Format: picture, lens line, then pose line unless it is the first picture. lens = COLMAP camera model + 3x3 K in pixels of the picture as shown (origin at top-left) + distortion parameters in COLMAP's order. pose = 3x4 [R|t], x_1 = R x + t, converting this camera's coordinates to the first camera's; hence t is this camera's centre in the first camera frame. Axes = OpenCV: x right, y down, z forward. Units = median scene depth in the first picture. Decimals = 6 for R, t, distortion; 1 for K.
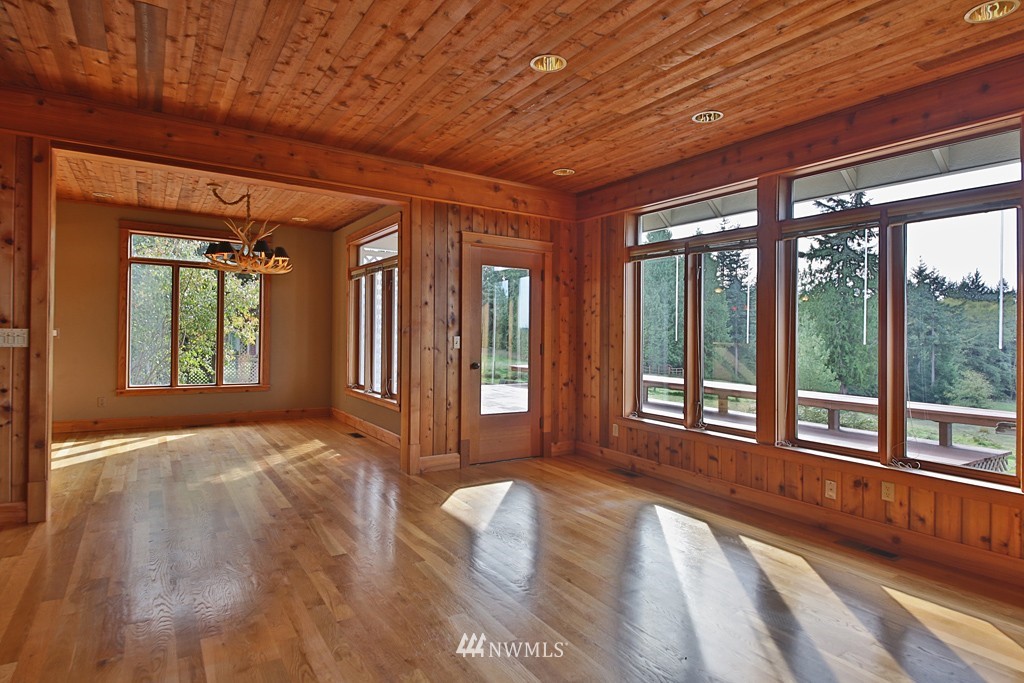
lens RADIAL K [[555.2, 0, 512.0], [0, 555.2, 341.5], [0, 0, 1]] dist [-0.002694, -0.000410]
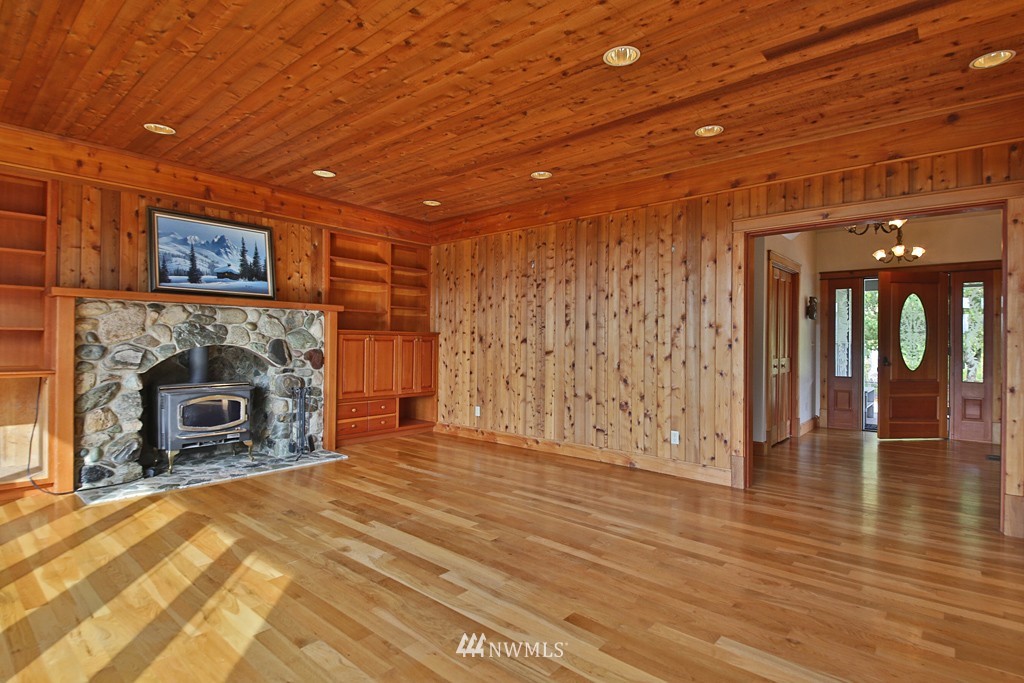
lens RADIAL K [[517.3, 0, 512.0], [0, 517.3, 341.5], [0, 0, 1]] dist [0.002763, 0.000420]
pose [[-0.952838, -0.031026, -0.301888, 0.136328], [-0.034222, 0.999400, 0.005303, 0.001628], [0.301543, 0.015384, -0.953329, 1.334913]]
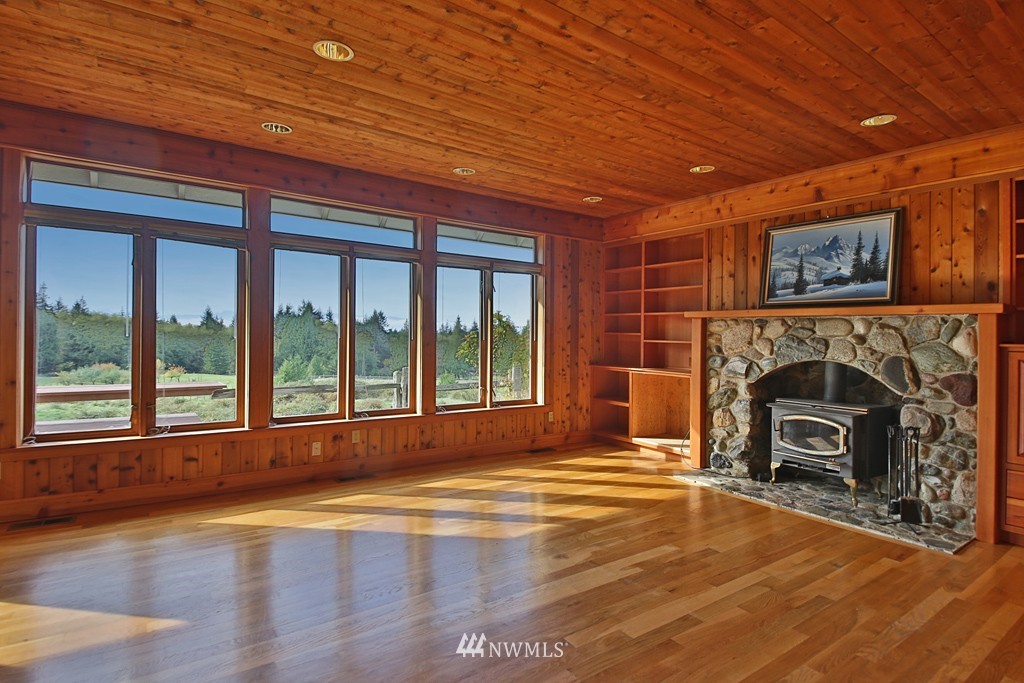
lens RADIAL K [[525.5, 0, 511.3], [0, 525.5, 329.8], [0, 0, 1]] dist [-0.014575, -0.001342]
pose [[-0.053577, -0.016121, 0.998434, -0.698903], [-0.008996, 0.999837, 0.015661, -0.039058], [-0.998523, -0.008143, -0.053713, 0.620770]]
